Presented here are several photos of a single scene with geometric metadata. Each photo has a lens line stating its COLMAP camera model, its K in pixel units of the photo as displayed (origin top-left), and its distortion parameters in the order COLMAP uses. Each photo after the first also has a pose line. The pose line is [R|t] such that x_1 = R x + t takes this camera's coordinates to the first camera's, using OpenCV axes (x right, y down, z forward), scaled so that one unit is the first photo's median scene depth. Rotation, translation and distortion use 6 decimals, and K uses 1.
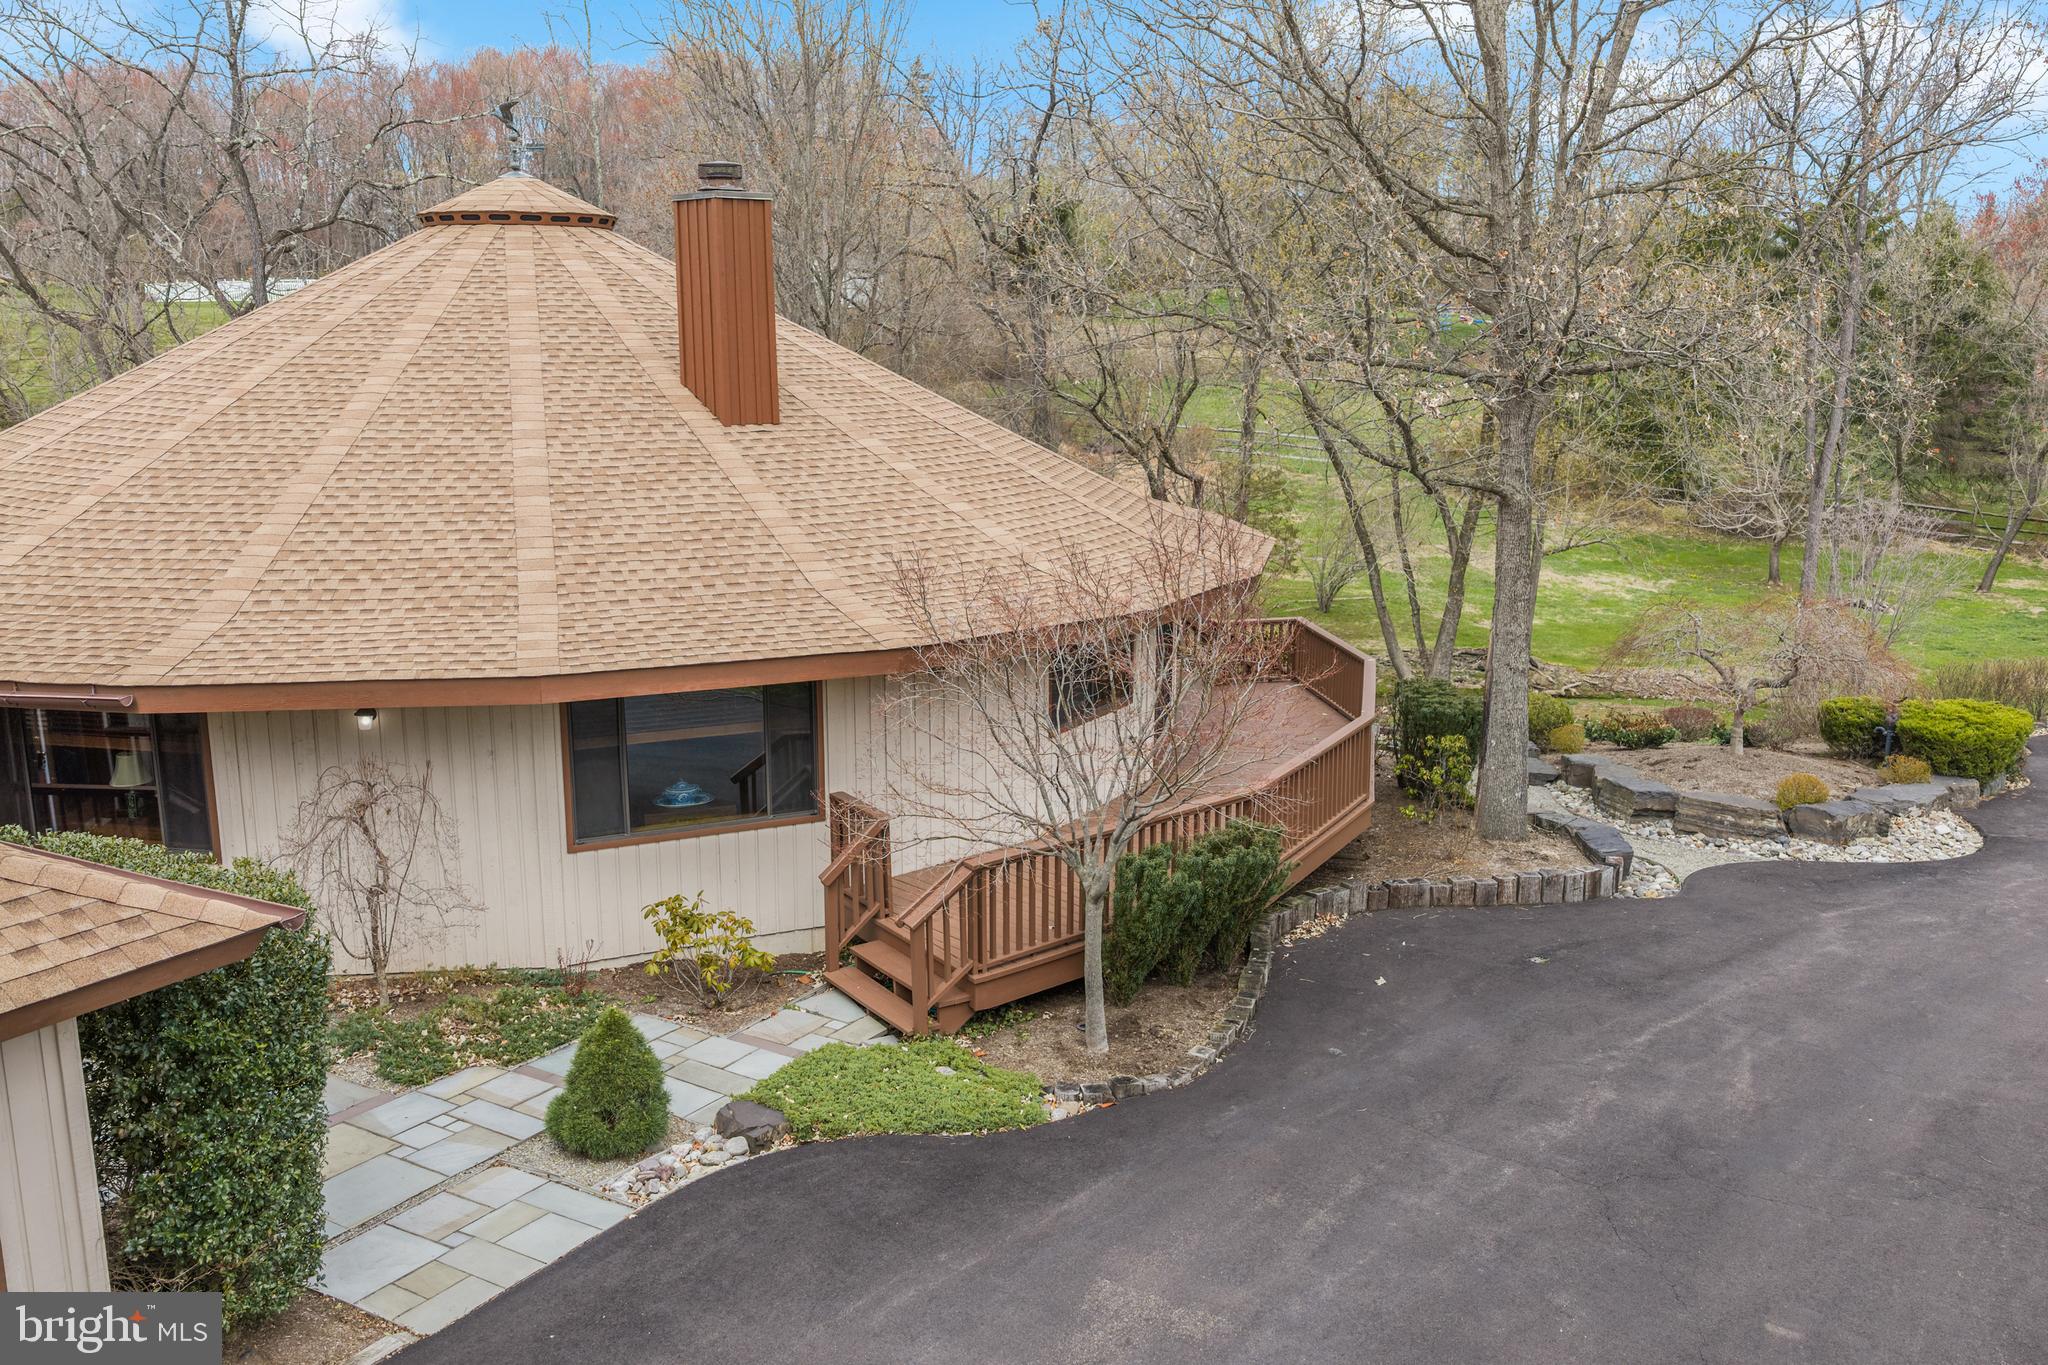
lens RADIAL K [[1668.1, 0, 1024.0], [0, 1668.1, 682.5], [0, 0, 1]] dist [0.005616, -0.016201]
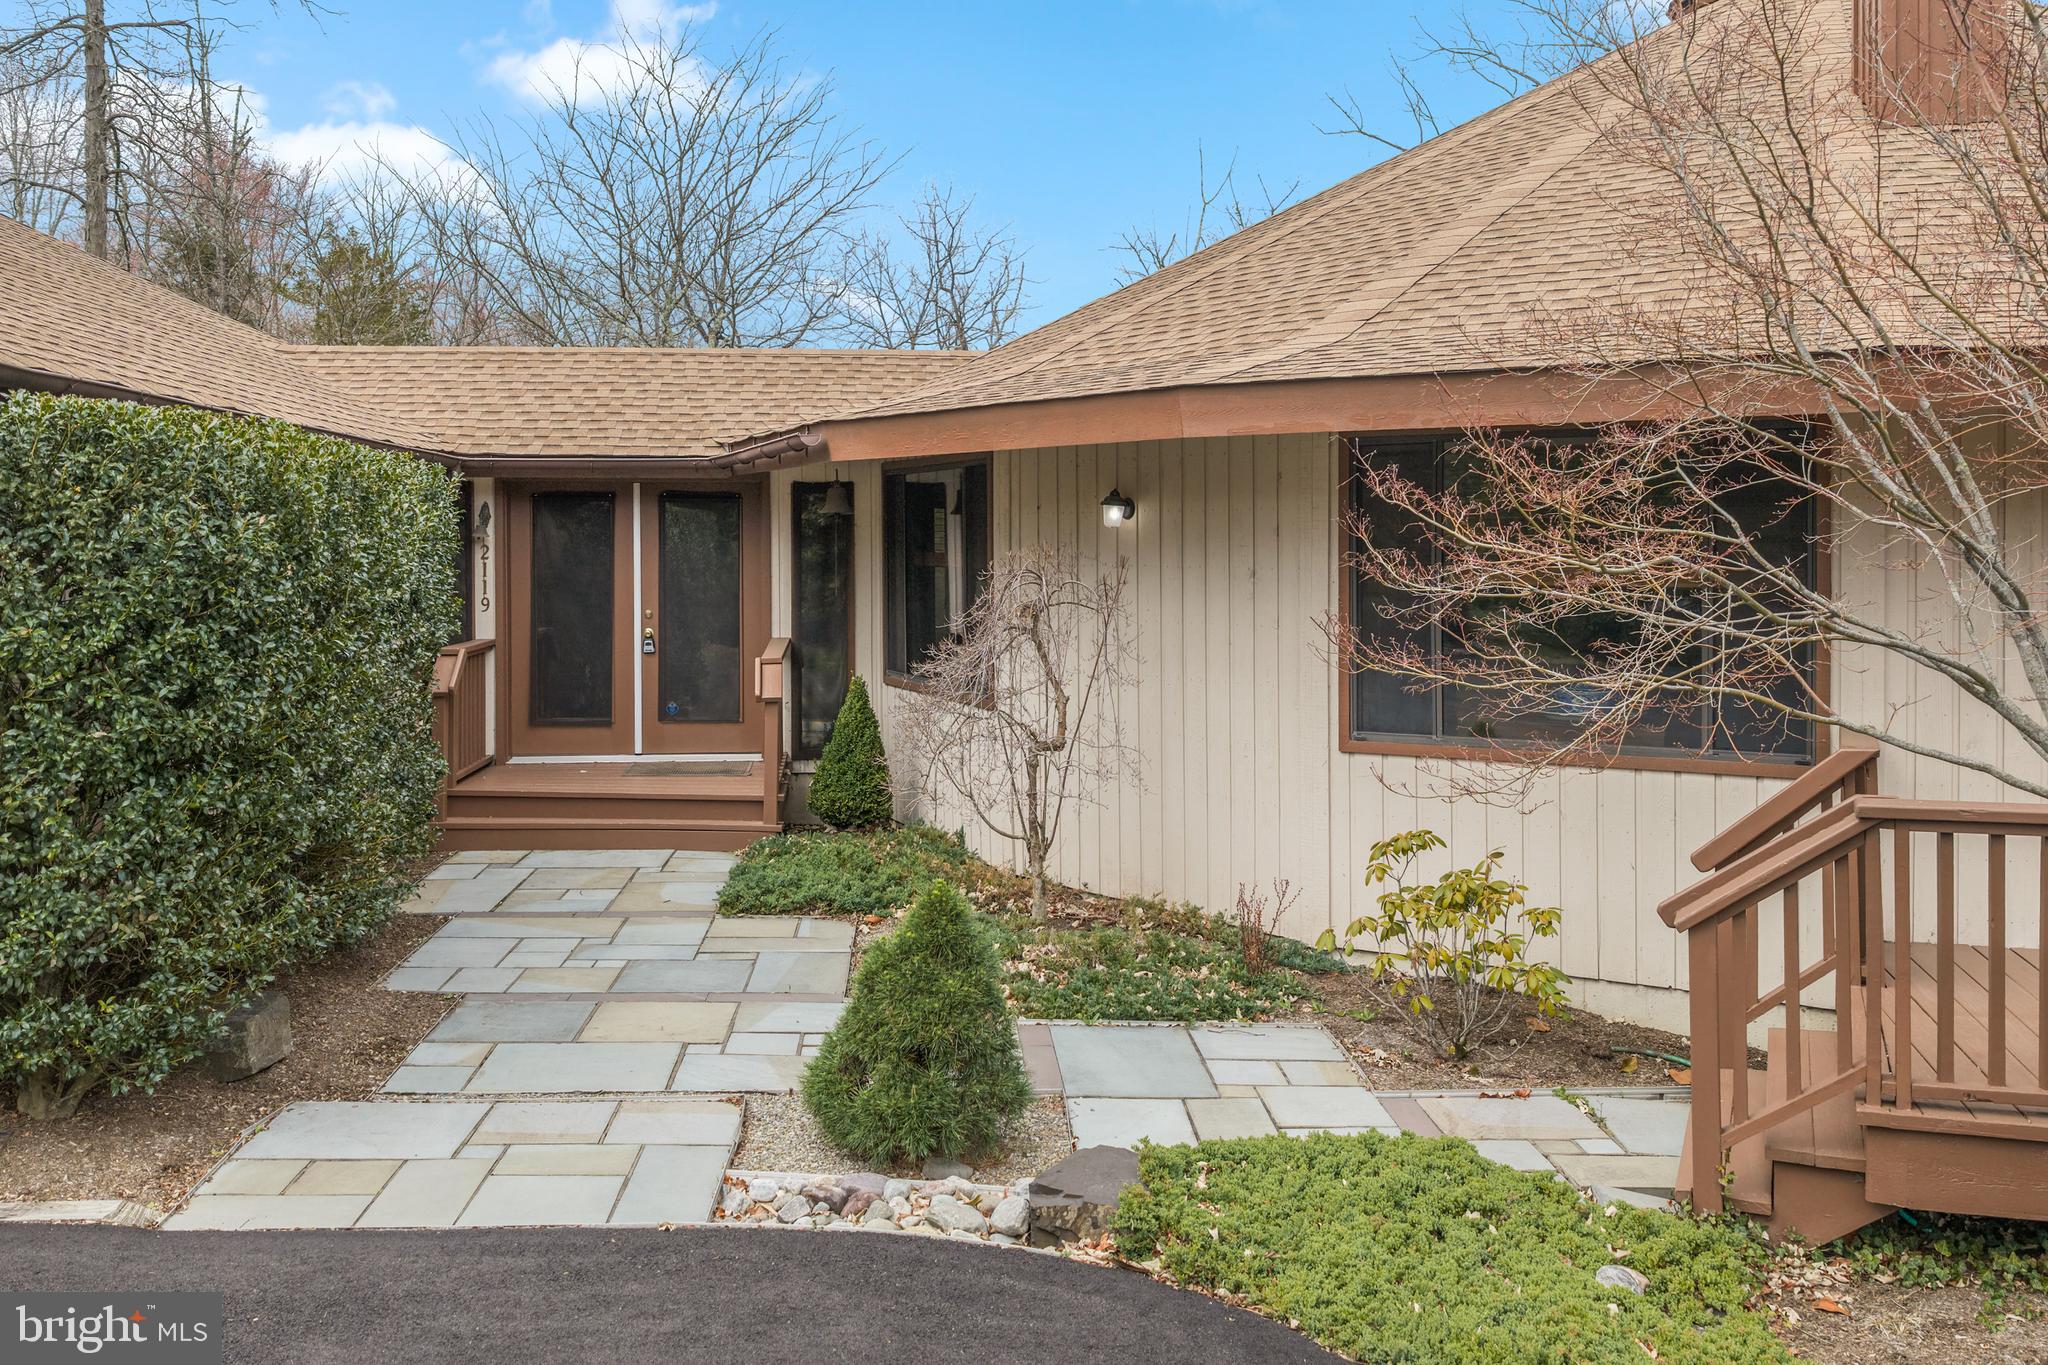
lens RADIAL K [[1668.1, 0, 1024.0], [0, 1668.1, 682.5], [0, 0, 1]] dist [0.005616, -0.016201]
pose [[0.577114, 0.079953, -0.812740, 0.162965], [-0.167425, 0.985641, -0.021924, 0.117830], [0.799317, 0.148726, 0.582213, 0.591287]]
